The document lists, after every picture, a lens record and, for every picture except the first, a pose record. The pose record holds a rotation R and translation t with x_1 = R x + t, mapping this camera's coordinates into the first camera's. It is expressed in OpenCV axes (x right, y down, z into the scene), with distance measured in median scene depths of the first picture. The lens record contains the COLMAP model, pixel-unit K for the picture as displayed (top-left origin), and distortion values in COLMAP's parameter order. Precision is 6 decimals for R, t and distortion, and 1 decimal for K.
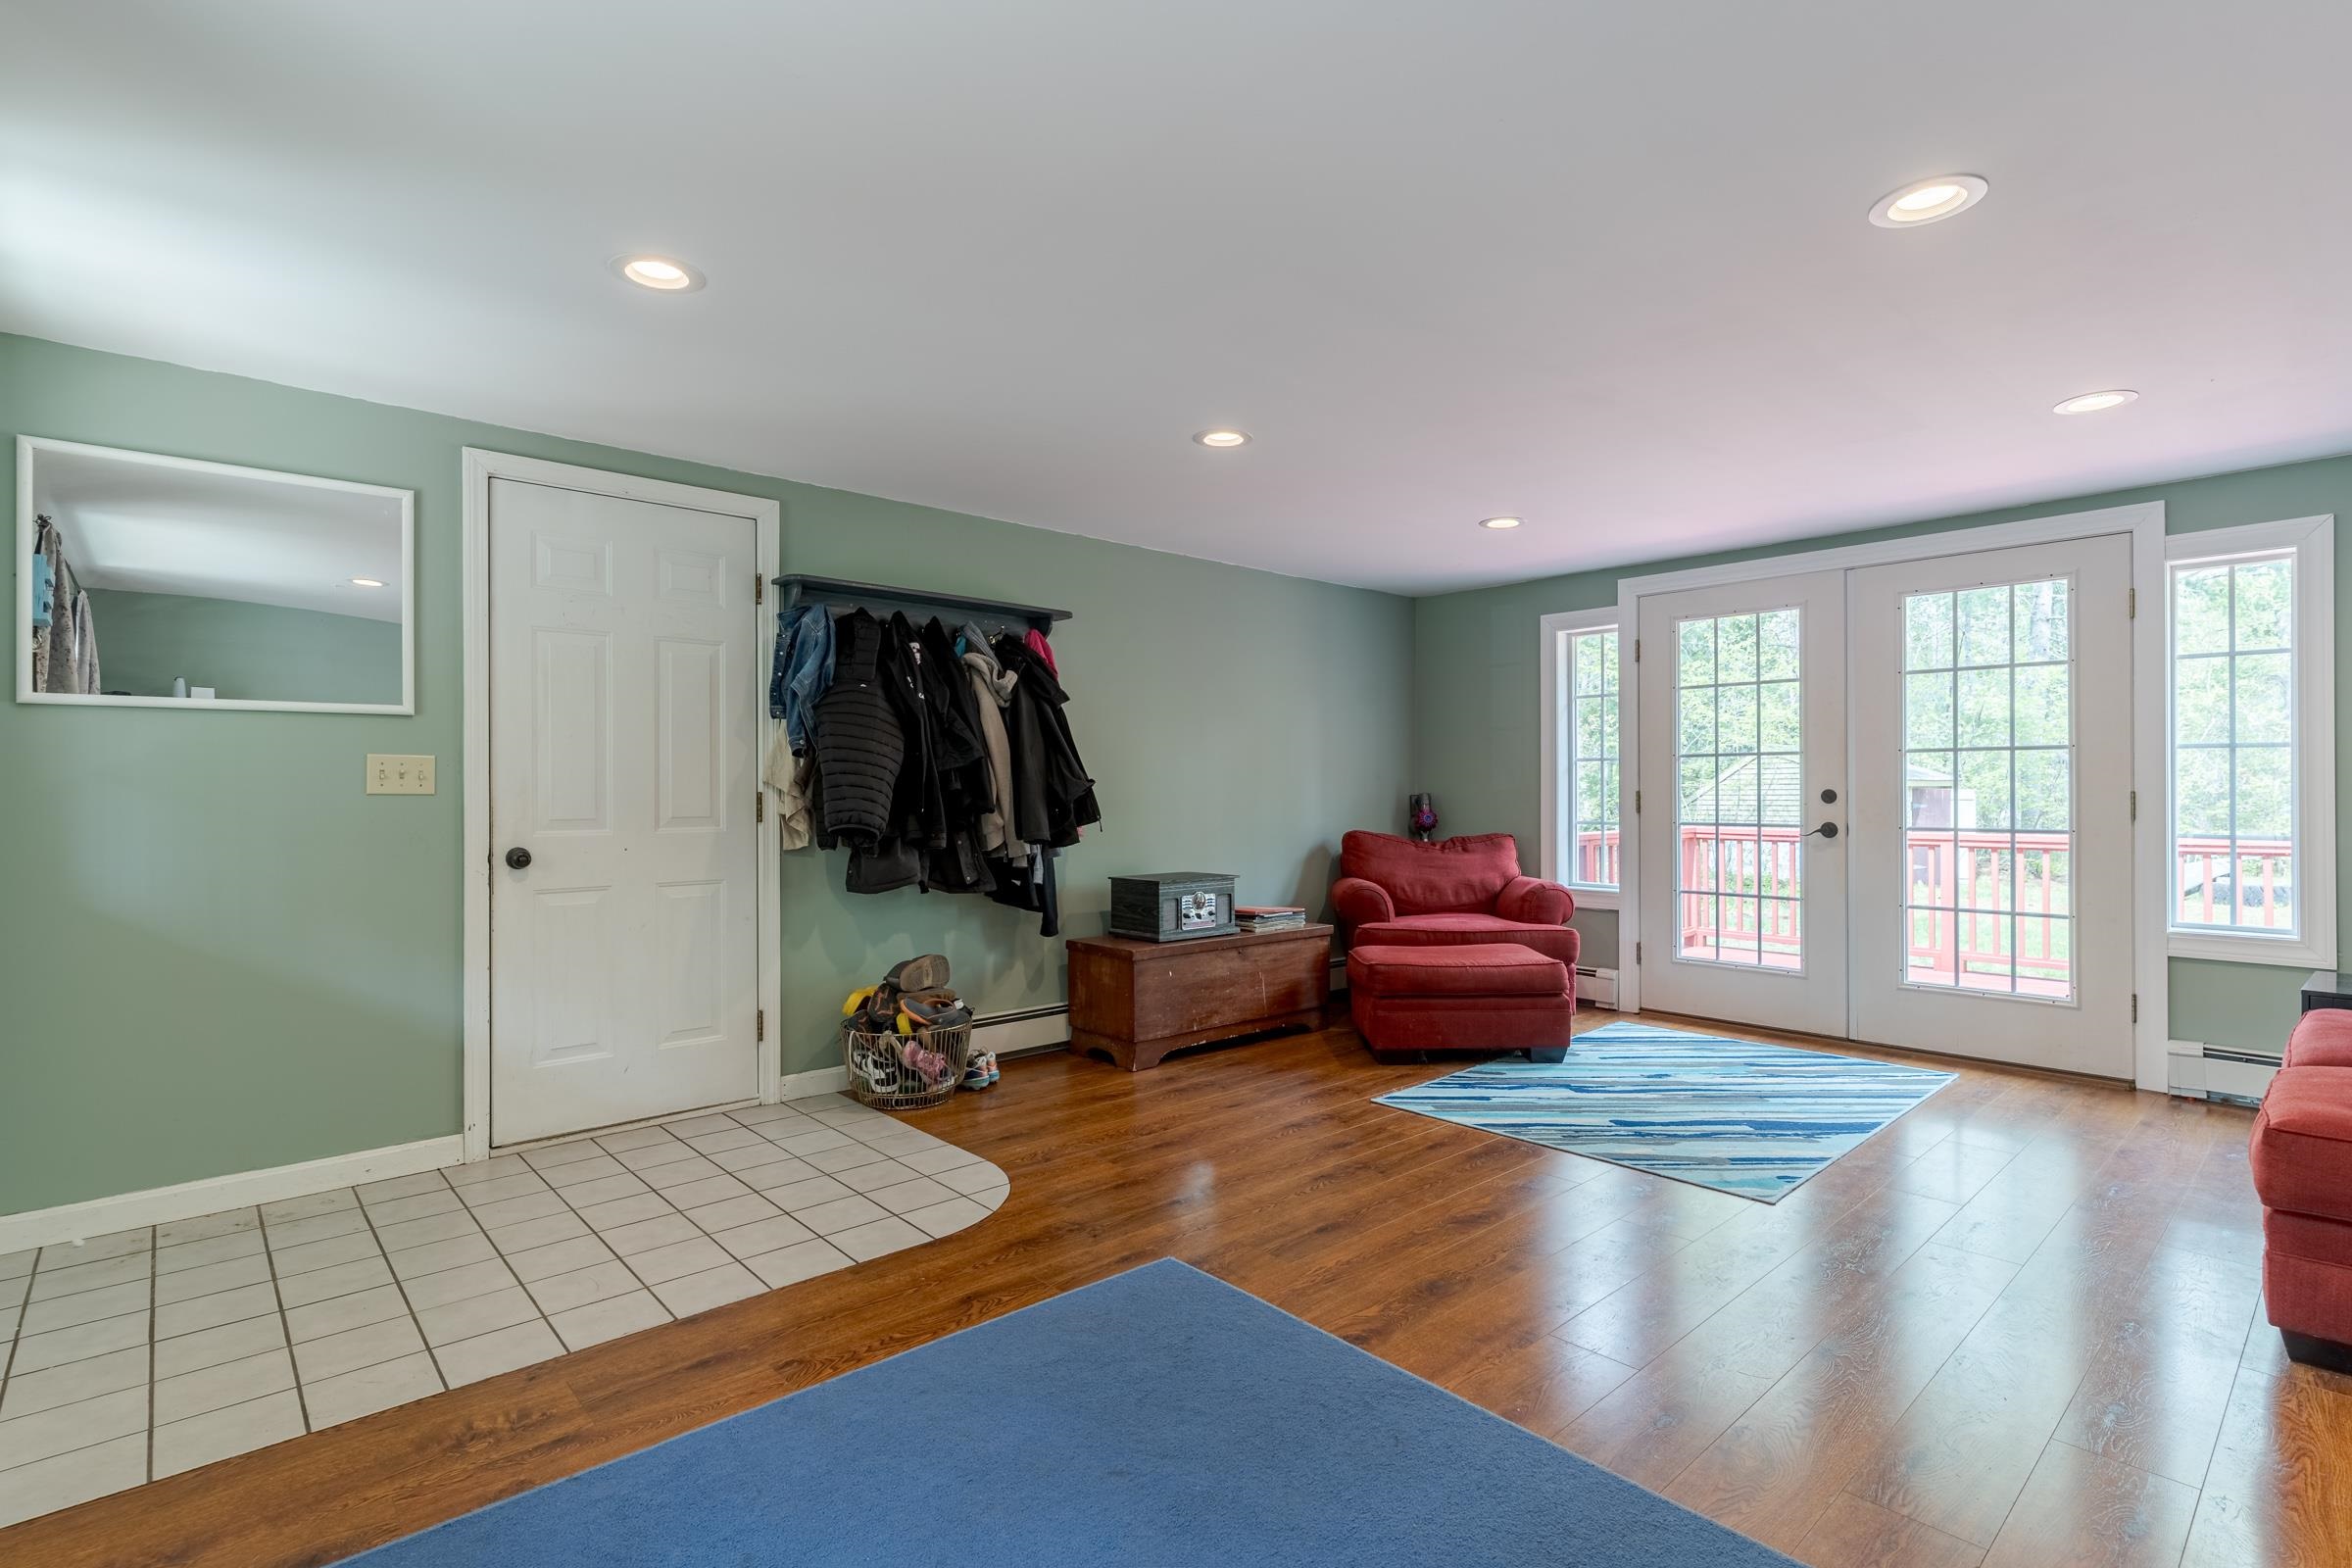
lens RADIAL K [[1122.0, 0, 1178.9], [0, 1122.0, 782.6], [0, 0, 1]] dist [0.005015, -0.001701]
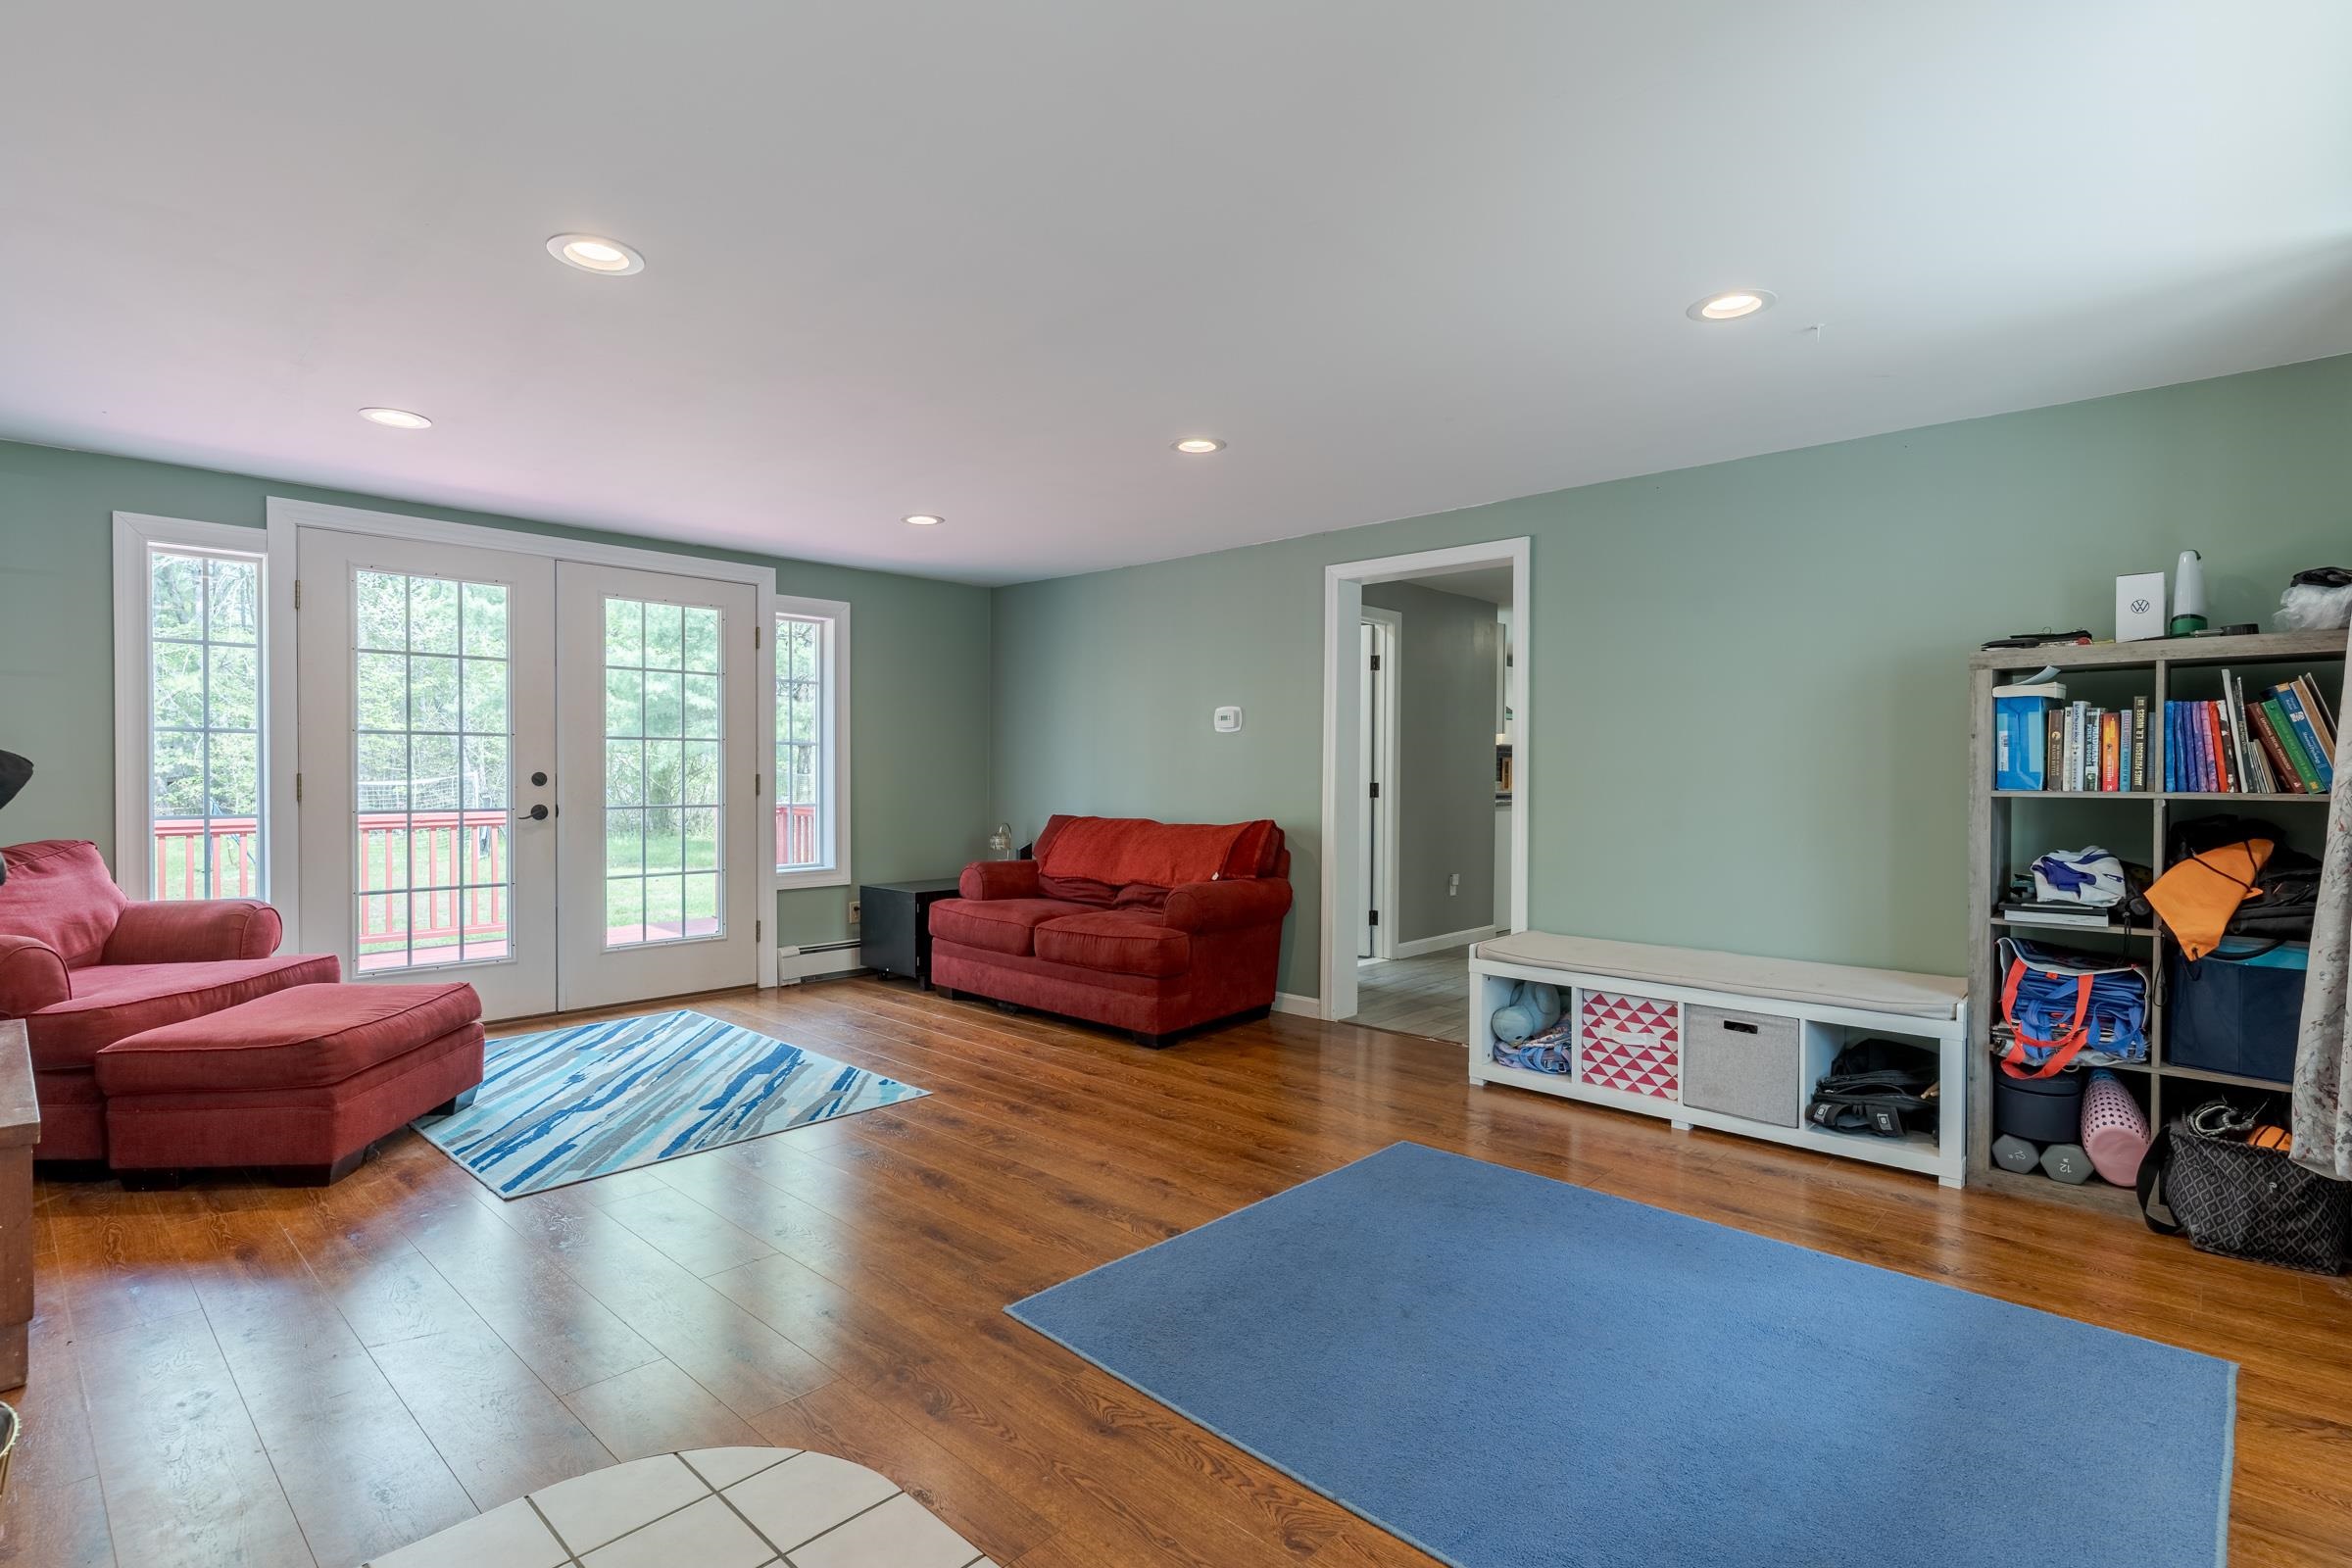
lens RADIAL K [[1122.0, 0, 1179.1], [0, 1122.0, 786.2], [0, 0, 1]] dist [0.005015, -0.001701]
pose [[-0.080930, -0.011756, 0.996650, -0.566366], [-0.009354, 0.999895, 0.011035, 0.002518], [-0.996676, -0.008430, -0.081032, 0.598909]]
